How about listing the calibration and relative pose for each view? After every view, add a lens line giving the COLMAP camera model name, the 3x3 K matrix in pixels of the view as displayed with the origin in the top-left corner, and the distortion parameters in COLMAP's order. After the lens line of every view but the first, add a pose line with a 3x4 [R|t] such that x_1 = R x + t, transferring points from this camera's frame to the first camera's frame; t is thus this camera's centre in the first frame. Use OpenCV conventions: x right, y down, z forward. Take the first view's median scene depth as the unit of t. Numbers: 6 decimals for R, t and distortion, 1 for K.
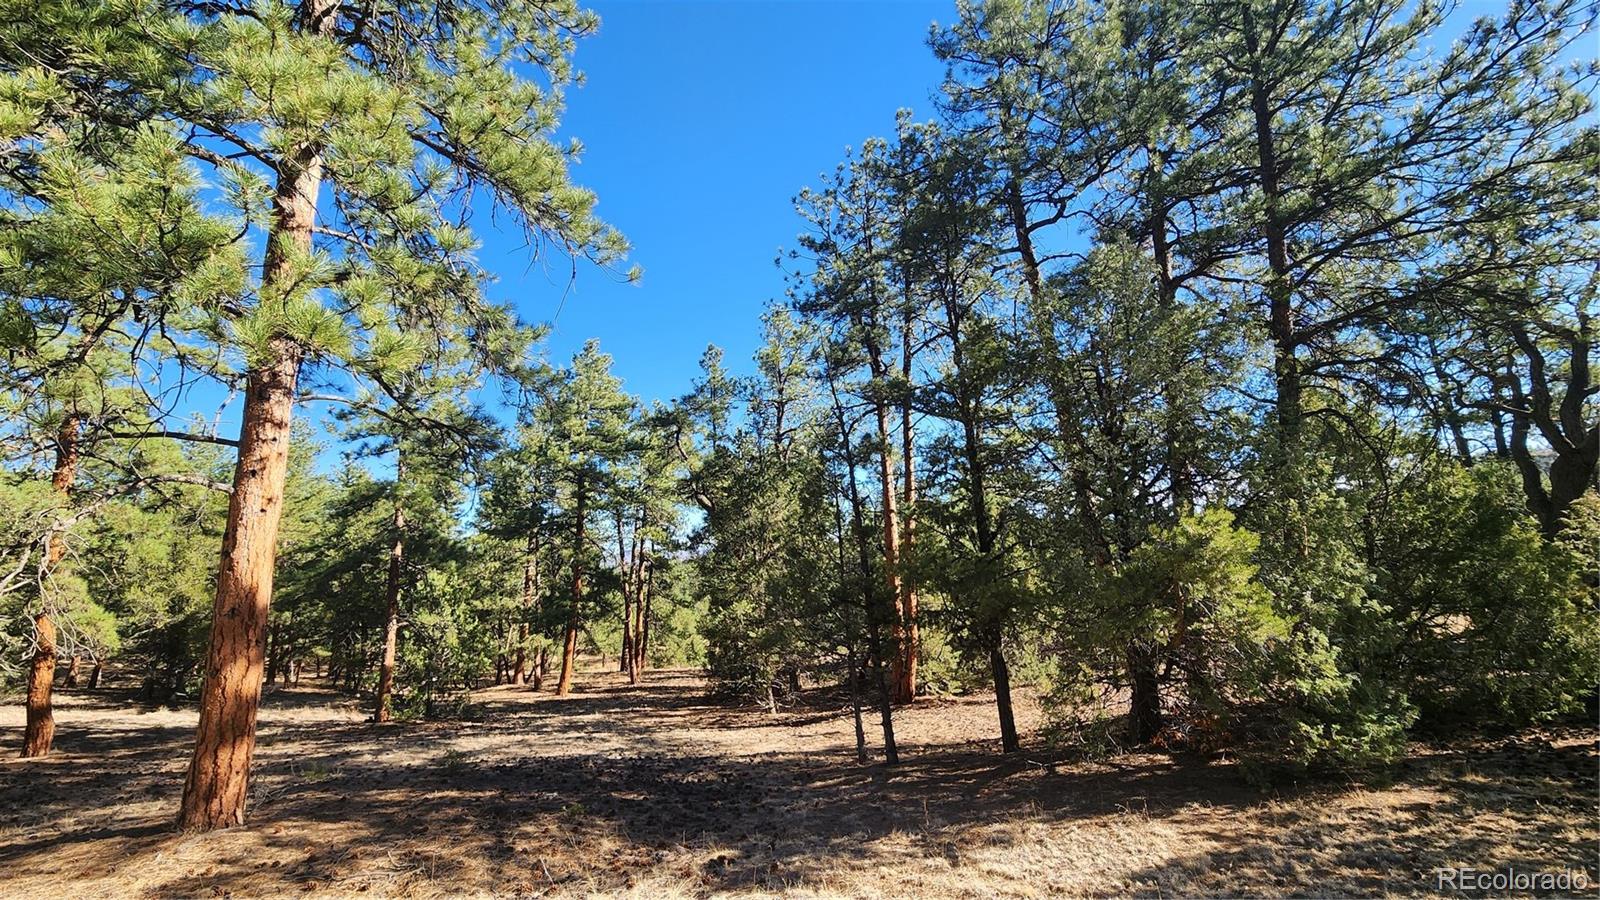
lens RADIAL K [[637.5, 0, 800.0], [0, 637.5, 450.0], [0, 0, 1]] dist [-0.007122, -0.000130]
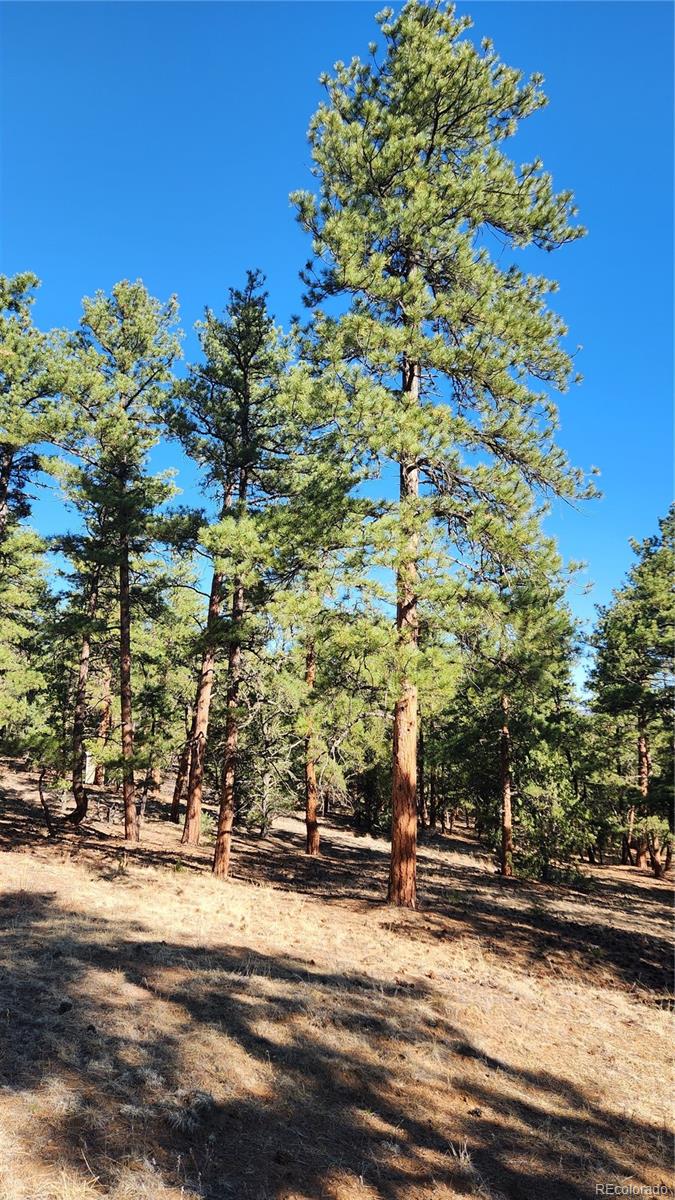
lens RADIAL K [[782.2, 0, 334.3], [0, 782.2, 589.1], [0, 0, 1]] dist [0.090116, -0.074435]
pose [[0.693004, -0.074264, -0.717099, 0.188342], [0.081914, 0.996350, -0.024022, -0.080428], [0.716265, -0.042093, 0.696557, -0.203101]]
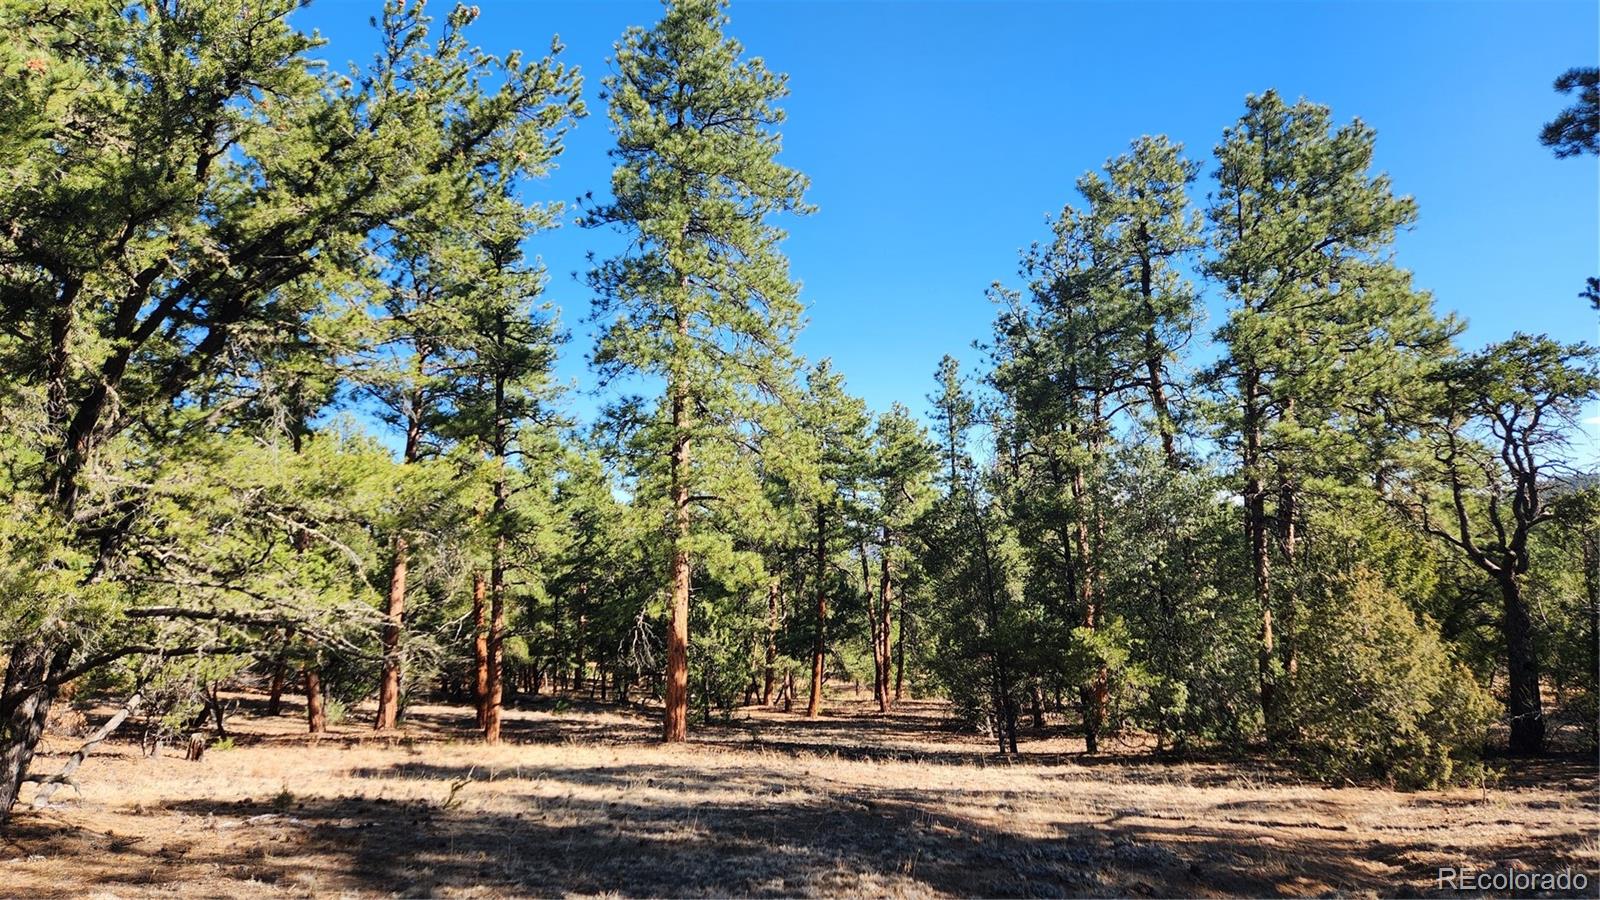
lens RADIAL K [[1038.2, 0, 839.6], [0, 1038.2, 443.2], [0, 0, 1]] dist [0.086528, -0.069700]
pose [[0.950593, -0.020067, -0.309791, 0.253476], [0.044147, 0.996505, 0.070916, -0.218162], [0.307285, -0.081088, 0.948156, -0.699686]]
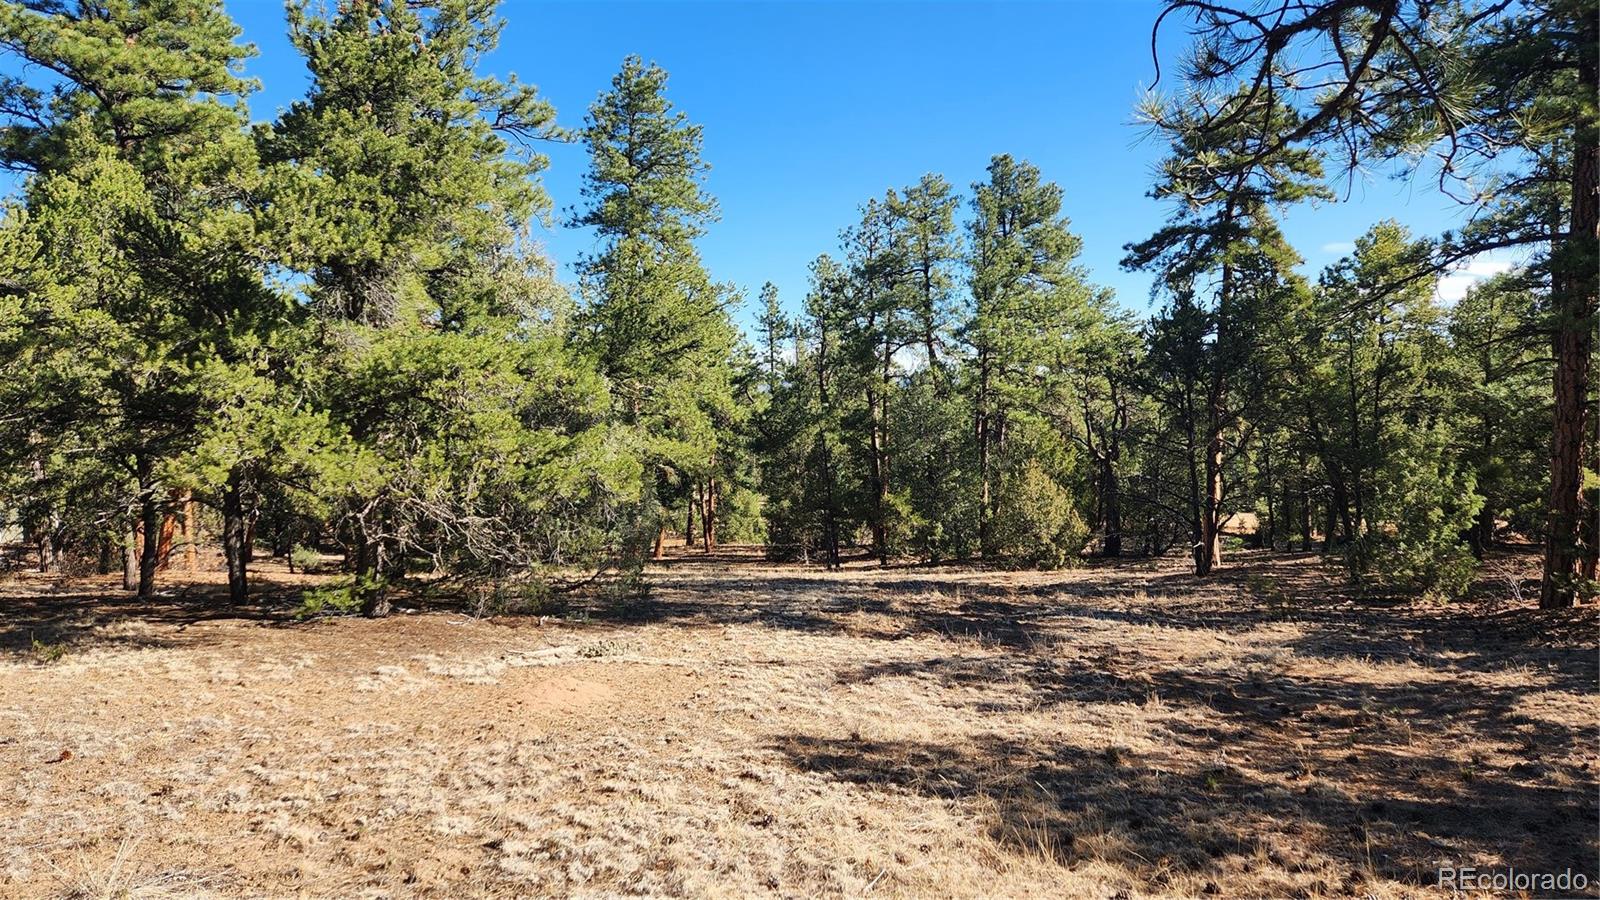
lens RADIAL K [[1043.0, 0, 832.6], [0, 1043.0, 452.3], [0, 0, 1]] dist [0.090116, -0.074435]
pose [[0.996429, 0.025064, -0.080632, 0.208237], [-0.006613, 0.975159, 0.221408, -0.413935], [0.084179, -0.220084, 0.971842, -1.381226]]
